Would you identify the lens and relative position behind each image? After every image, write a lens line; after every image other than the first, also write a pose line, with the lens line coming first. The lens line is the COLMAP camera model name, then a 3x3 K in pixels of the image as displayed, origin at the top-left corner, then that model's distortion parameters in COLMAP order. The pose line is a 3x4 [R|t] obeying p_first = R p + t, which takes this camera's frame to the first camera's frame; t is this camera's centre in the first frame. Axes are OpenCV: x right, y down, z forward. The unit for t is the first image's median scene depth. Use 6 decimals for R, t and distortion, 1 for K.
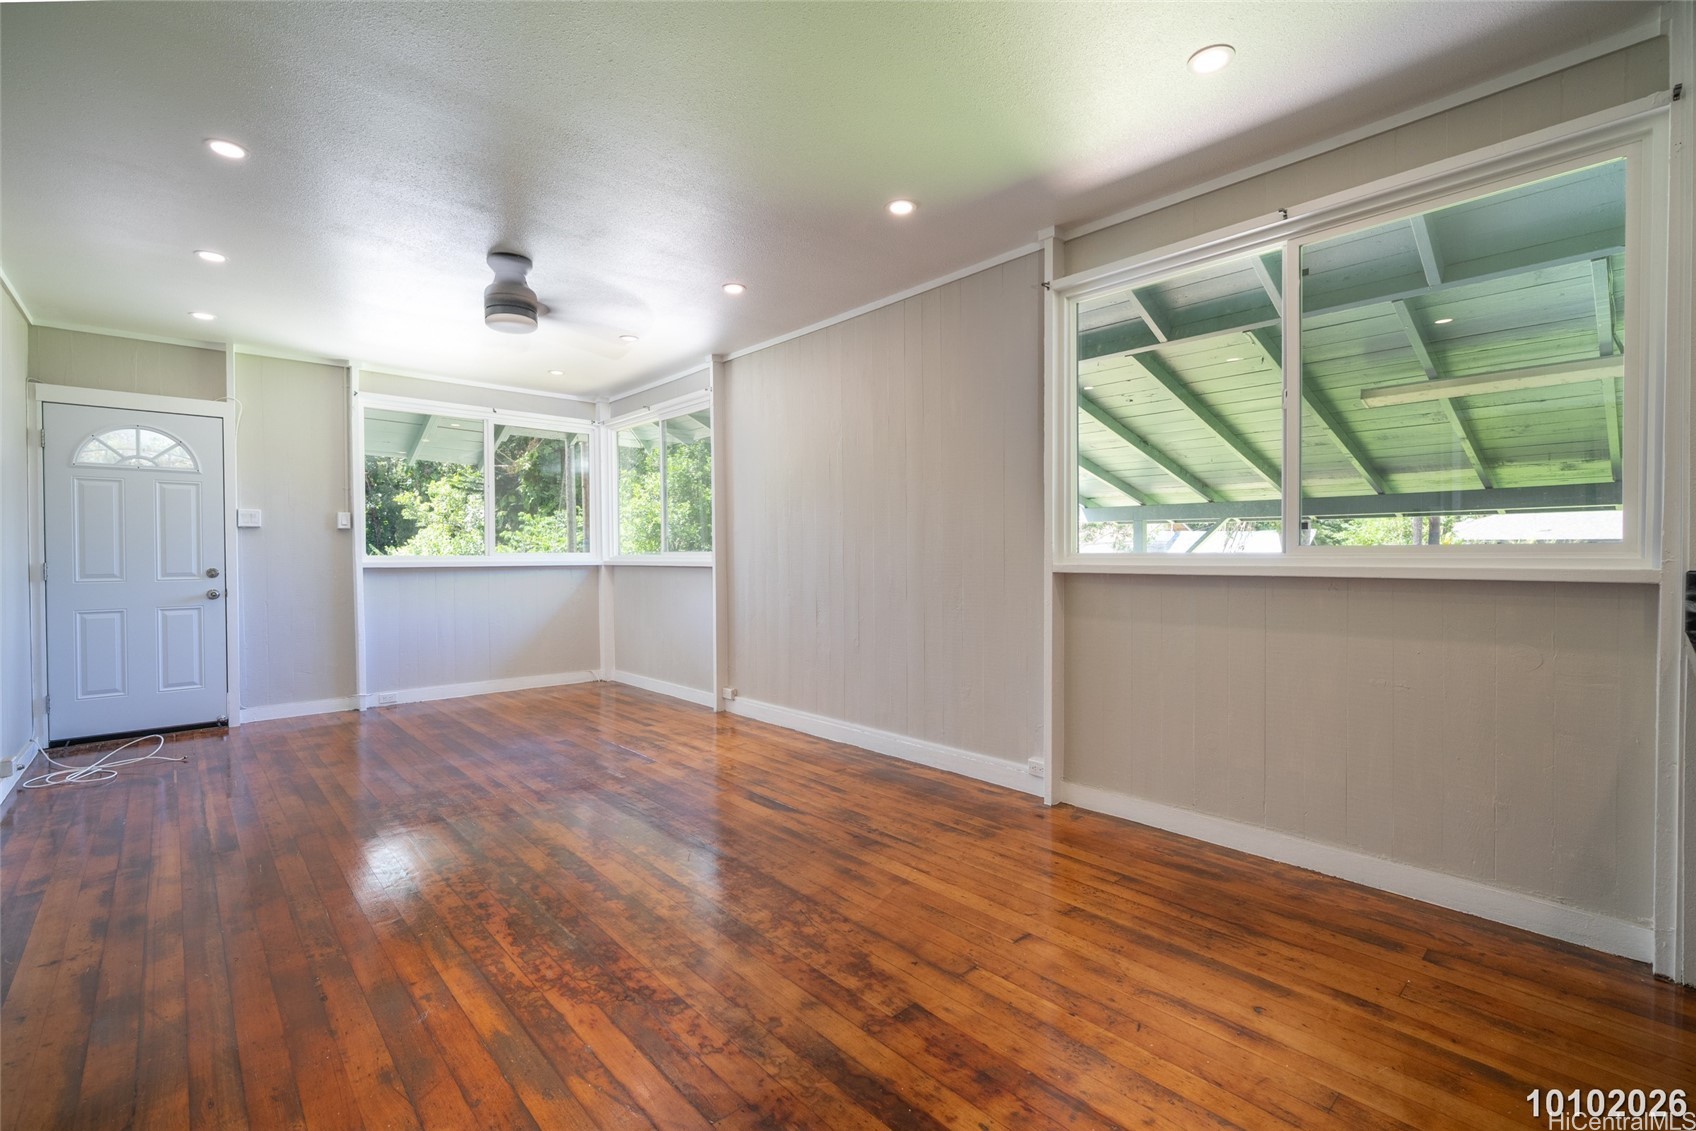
lens RADIAL K [[727.4, 0, 862.2], [0, 727.4, 576.7], [0, 0, 1]] dist [0.004456, -0.002214]
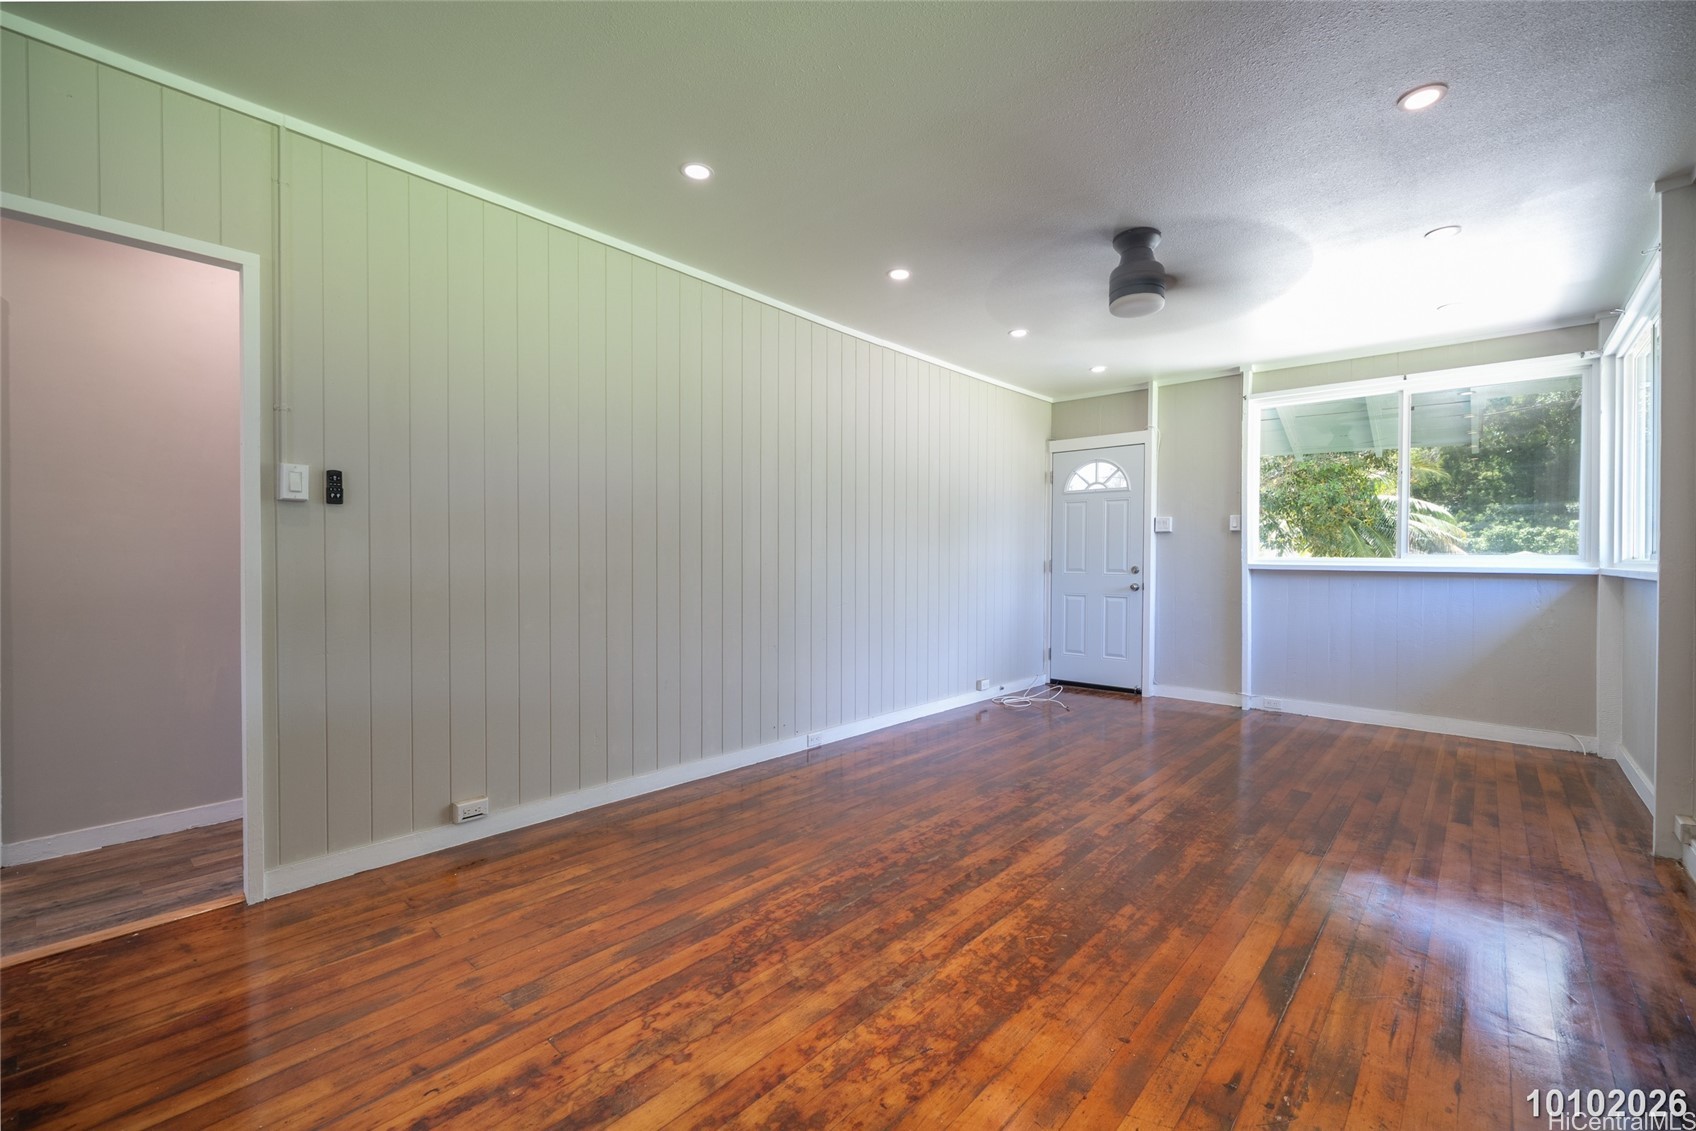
lens RADIAL K [[727.4, 0, 853.1], [0, 727.4, 553.6], [0, 0, 1]] dist [0.004456, -0.002214]
pose [[0.094376, 0.000687, -0.995536, 0.422257], [-0.035518, 0.999365, -0.002677, -0.016319], [0.994903, 0.035612, 0.094341, 0.570344]]
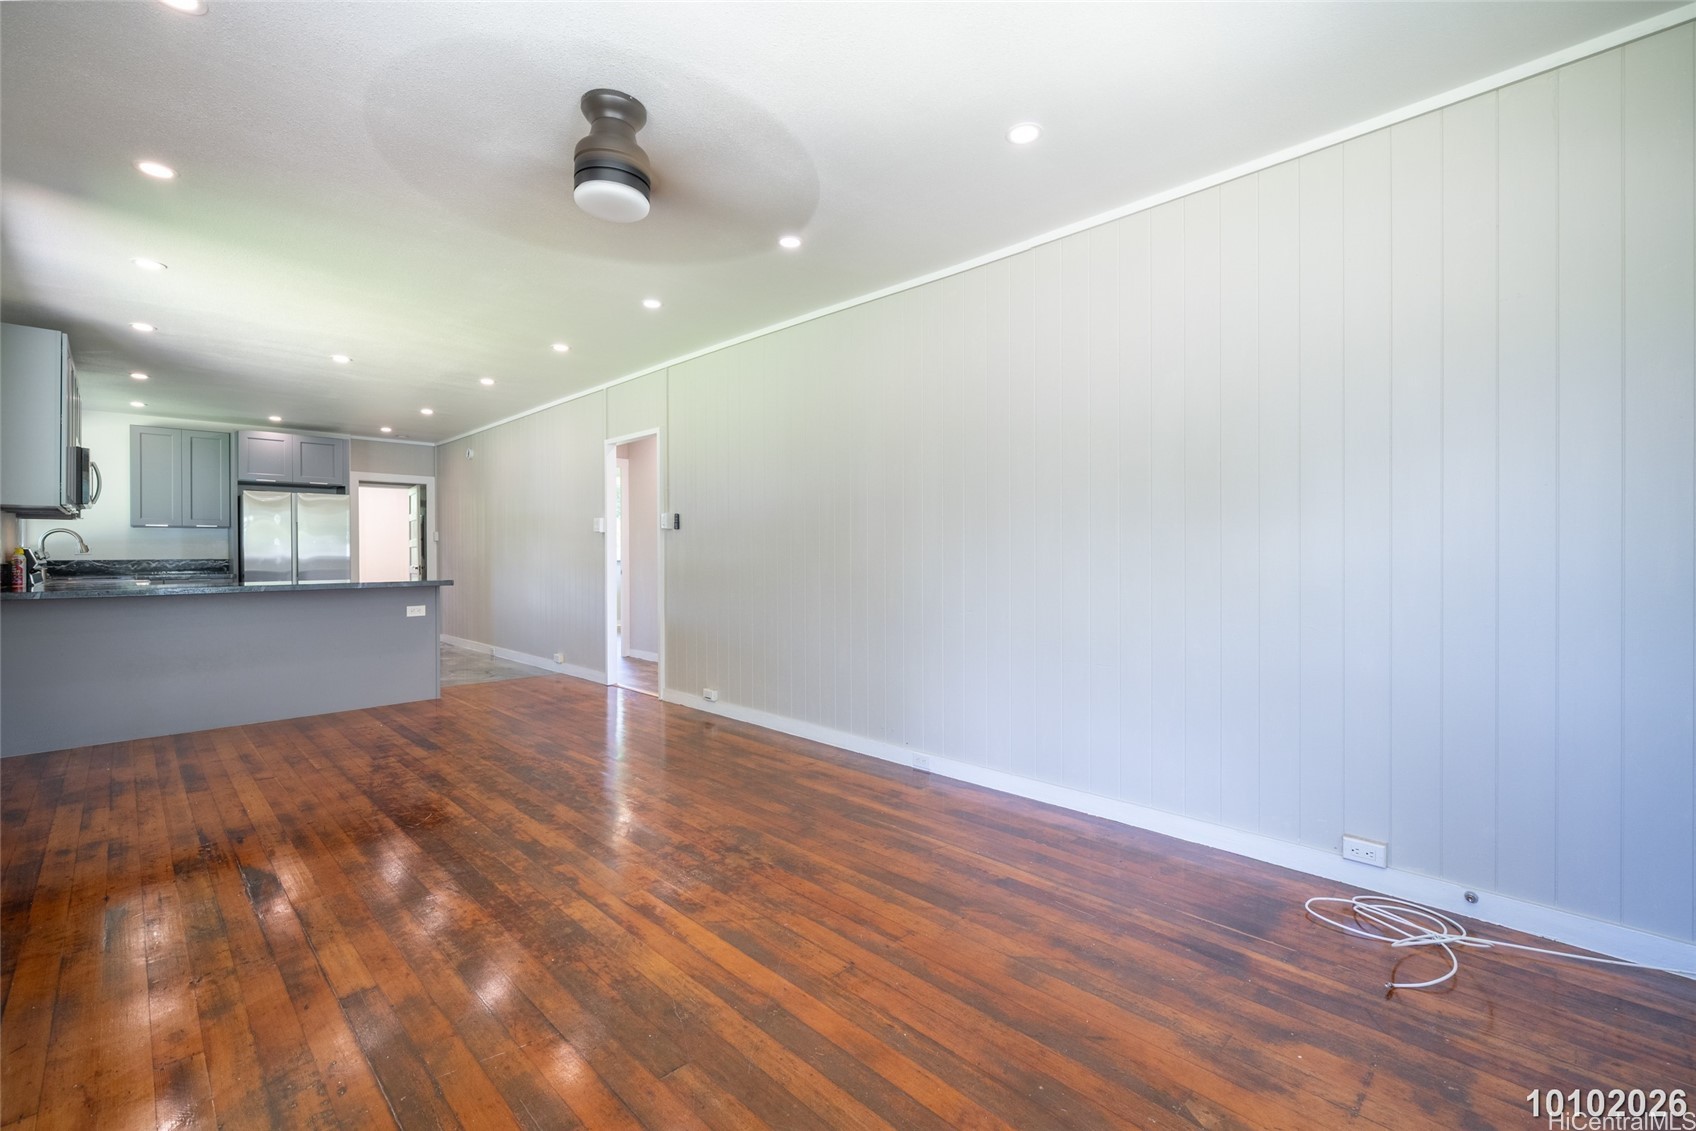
lens RADIAL K [[727.4, 0, 859.6], [0, 727.4, 550.4], [0, 0, 1]] dist [0.004456, -0.002214]
pose [[-0.999430, 0.008100, -0.032759, -0.703450], [0.007175, 0.999575, 0.028265, -0.046910], [0.032974, 0.028014, -0.999064, 1.721067]]
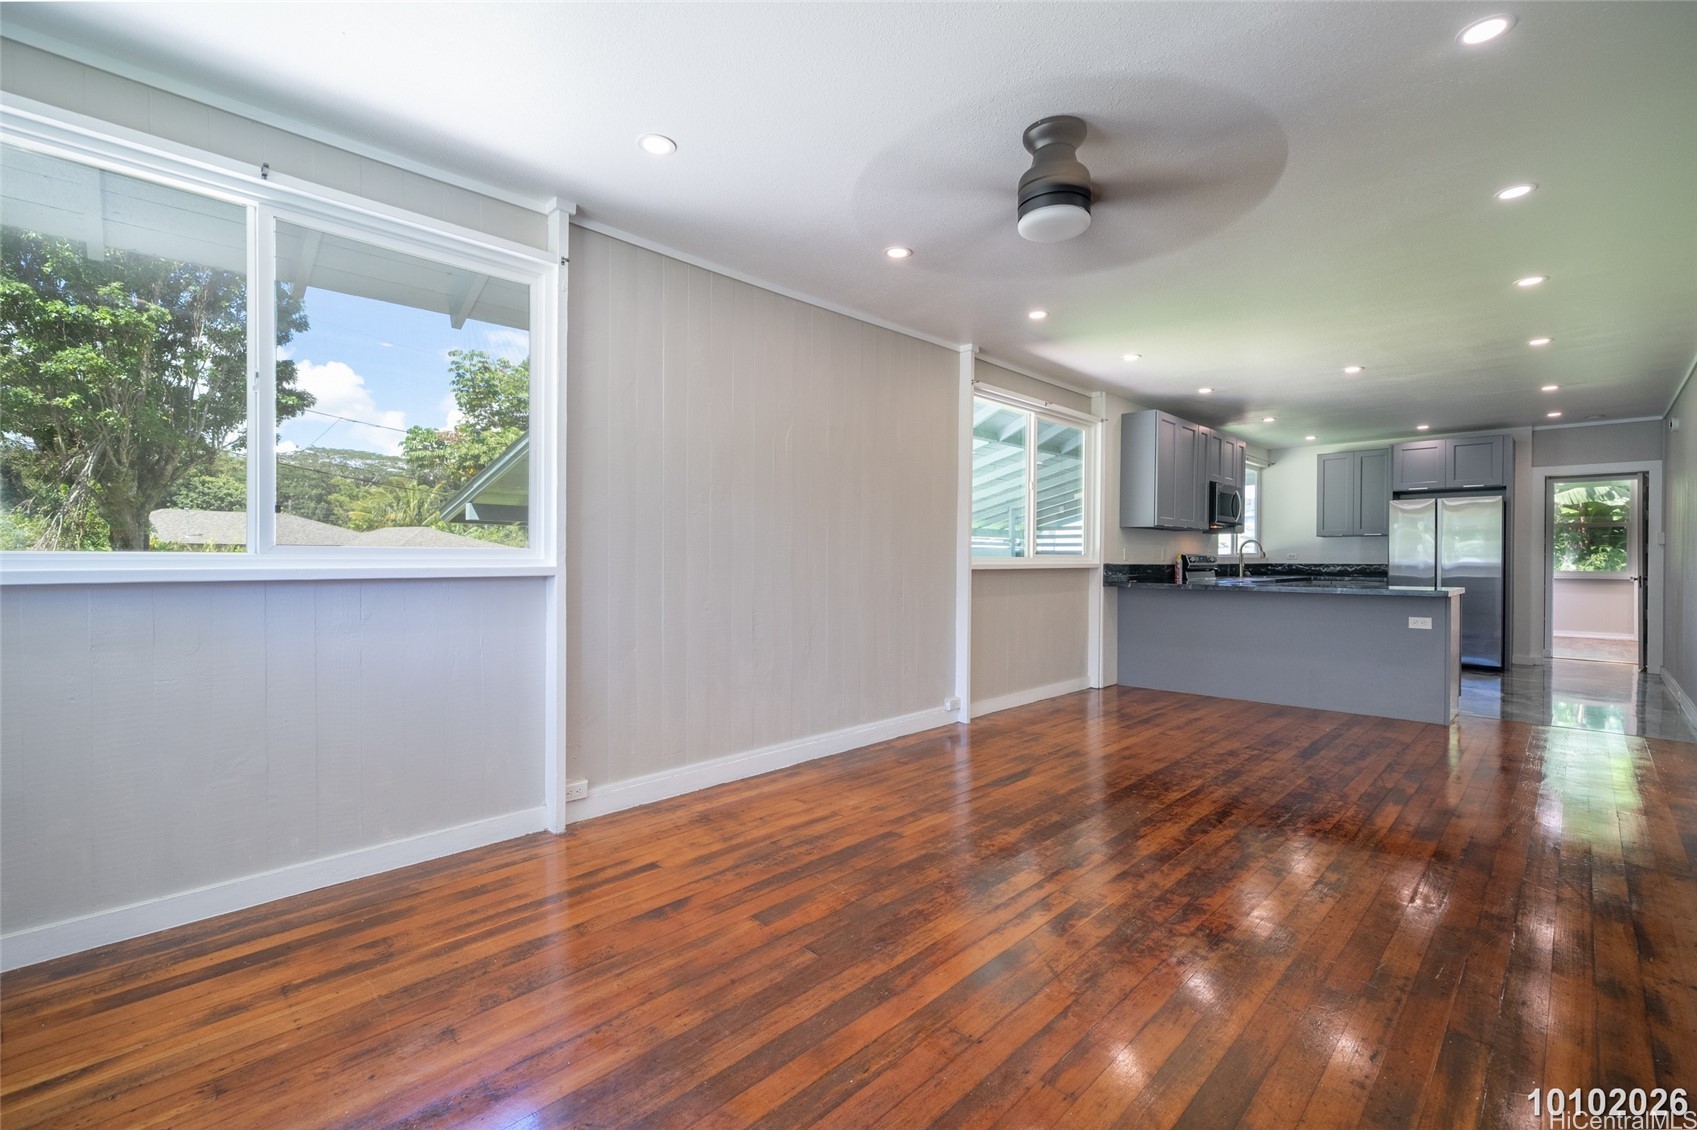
lens RADIAL K [[727.8, 0, 848.0], [0, 727.8, 557.0], [0, 0, 1]] dist [0.004456, -0.002214]
pose [[-0.024383, 0.009921, 0.999653, -1.197354], [0.026679, 0.999601, -0.009270, -0.019471], [-0.999347, 0.026444, -0.024638, 1.239488]]
